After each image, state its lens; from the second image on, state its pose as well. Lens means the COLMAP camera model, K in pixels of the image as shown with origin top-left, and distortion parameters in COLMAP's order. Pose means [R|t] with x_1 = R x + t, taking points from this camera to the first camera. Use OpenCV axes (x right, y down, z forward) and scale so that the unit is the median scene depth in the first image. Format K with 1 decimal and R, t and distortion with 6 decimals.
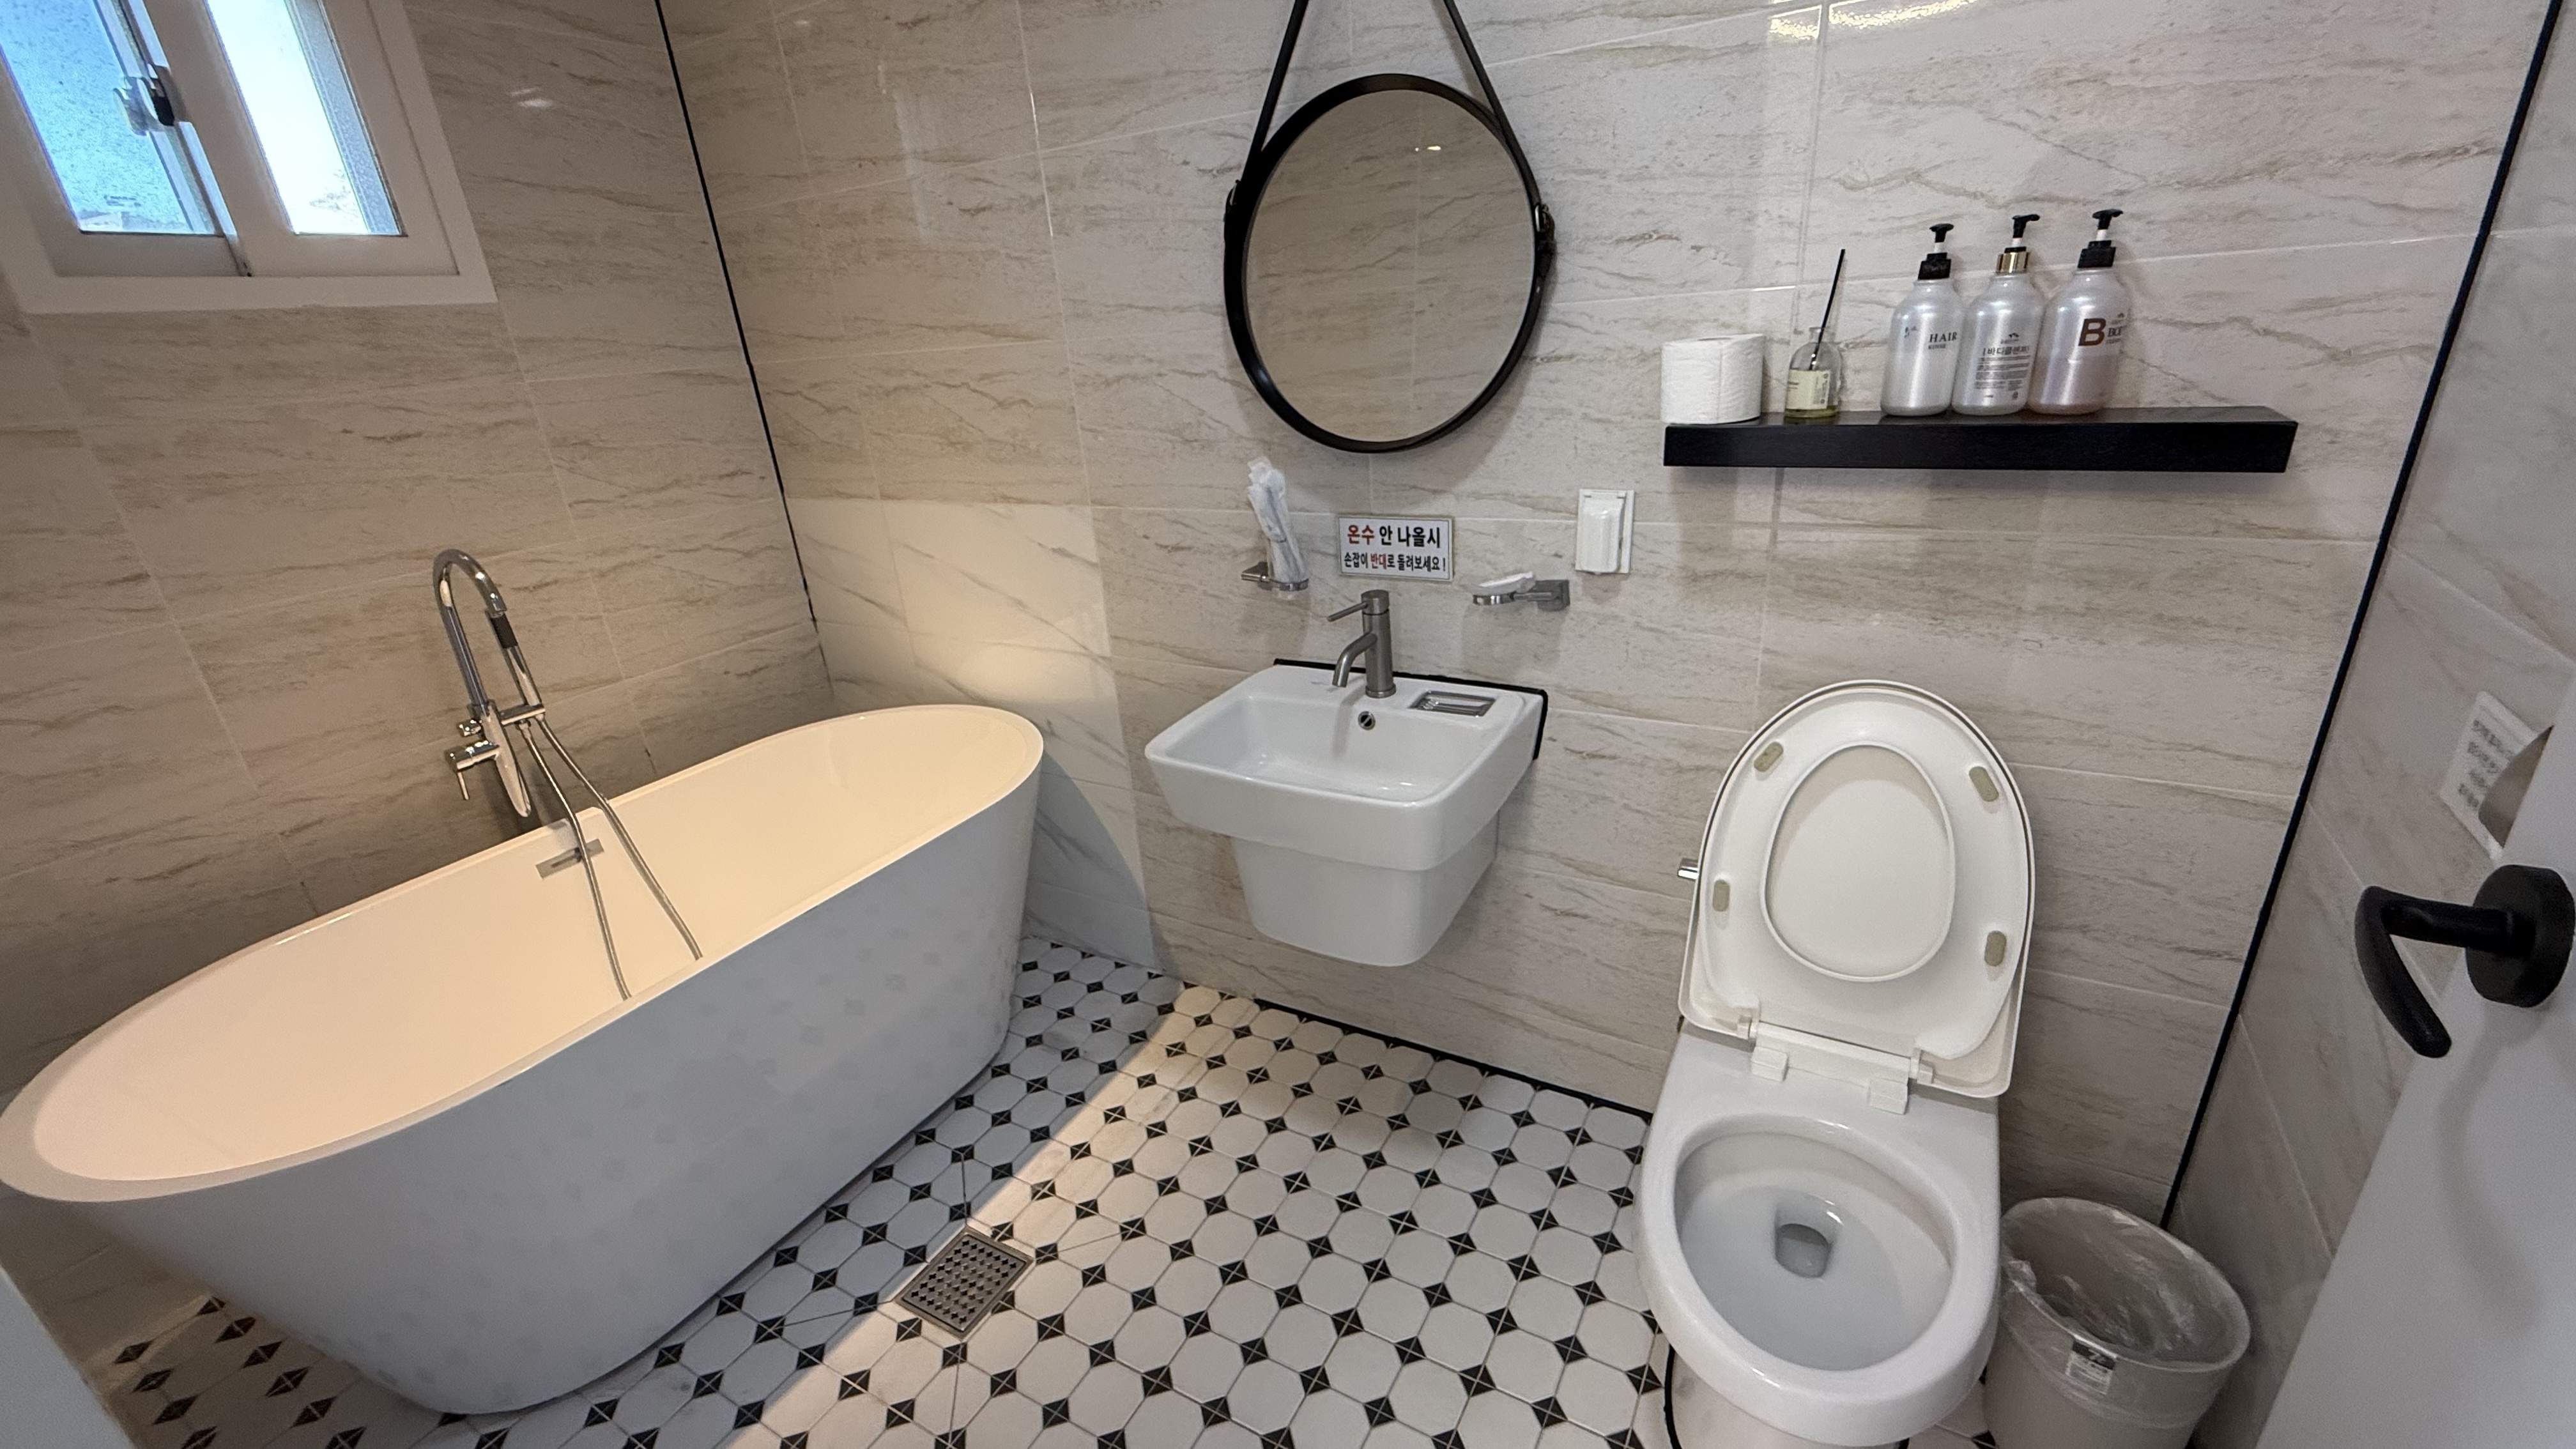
lens RADIAL K [[1032.3, 0, 1286.1], [0, 1032.3, 719.7], [0, 0, 1]] dist [0.000774, -0.000243]
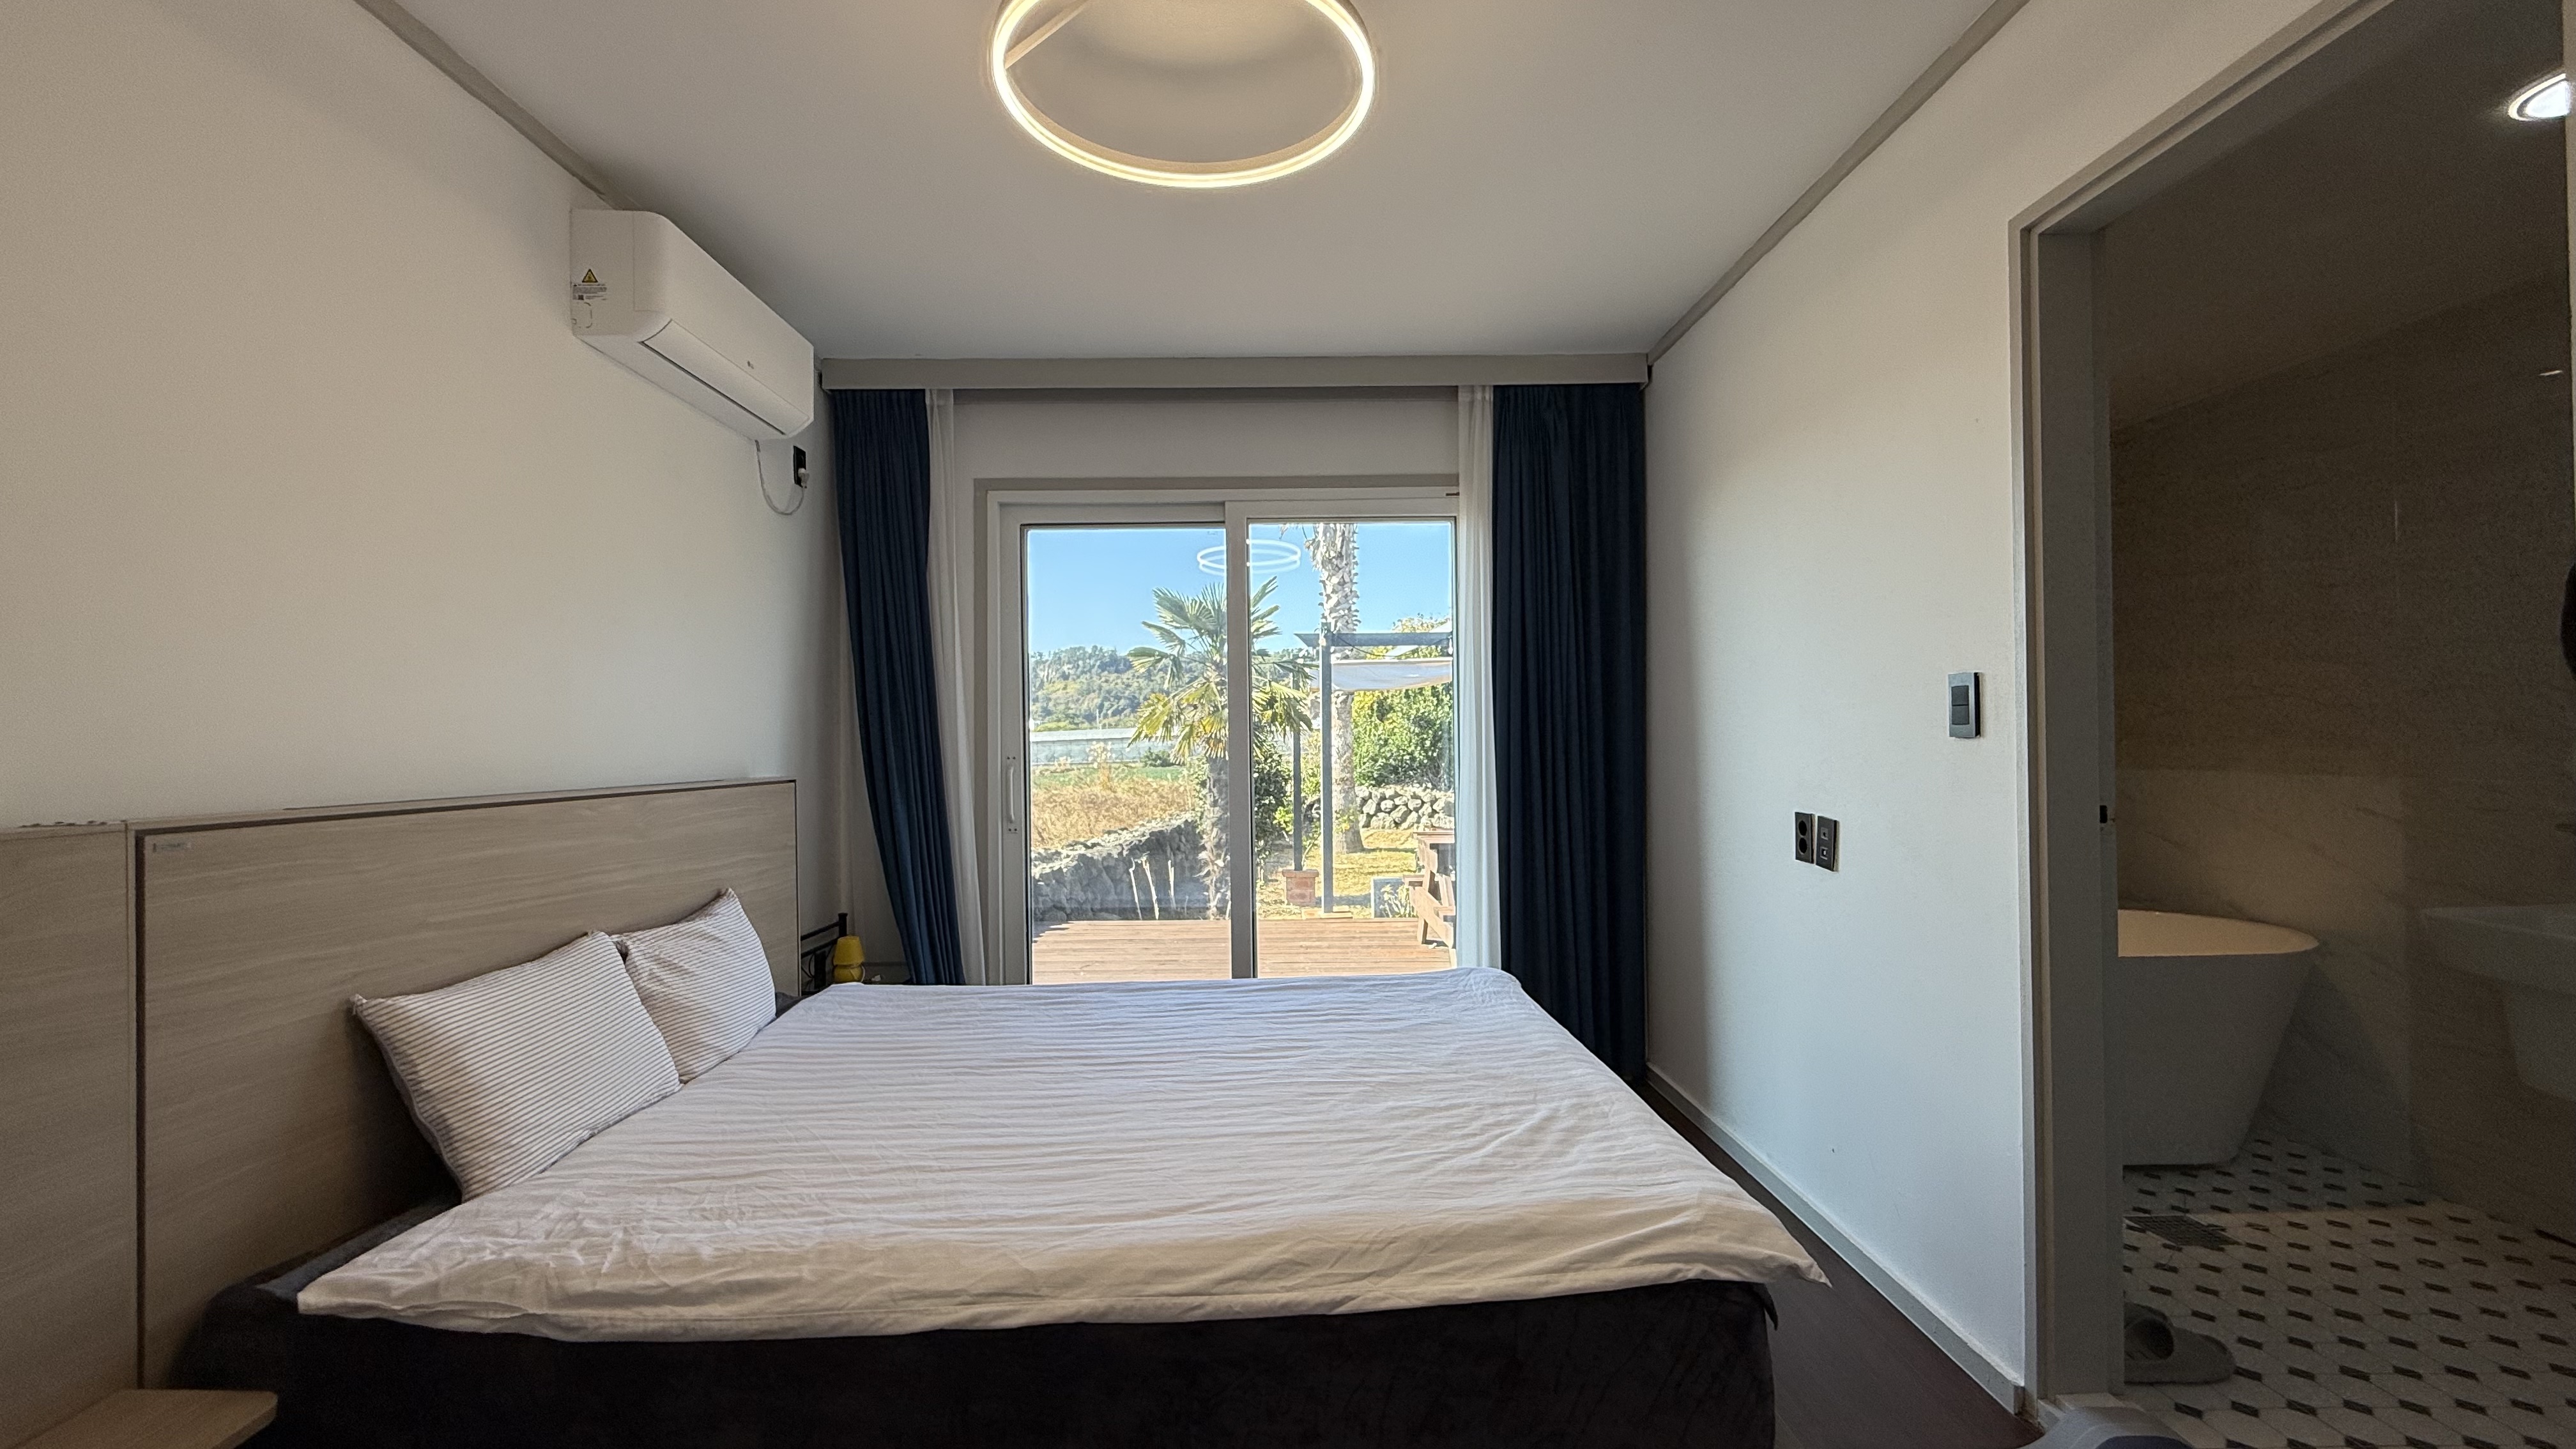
lens RADIAL K [[1032.3, 0, 1283.1], [0, 1032.3, 719.6], [0, 0, 1]] dist [0.000774, -0.000243]
pose [[0.512303, 0.057104, -0.856904, 0.221230], [-0.339083, 0.930170, -0.140736, 0.420129], [0.789030, 0.362661, 0.495892, -0.876296]]
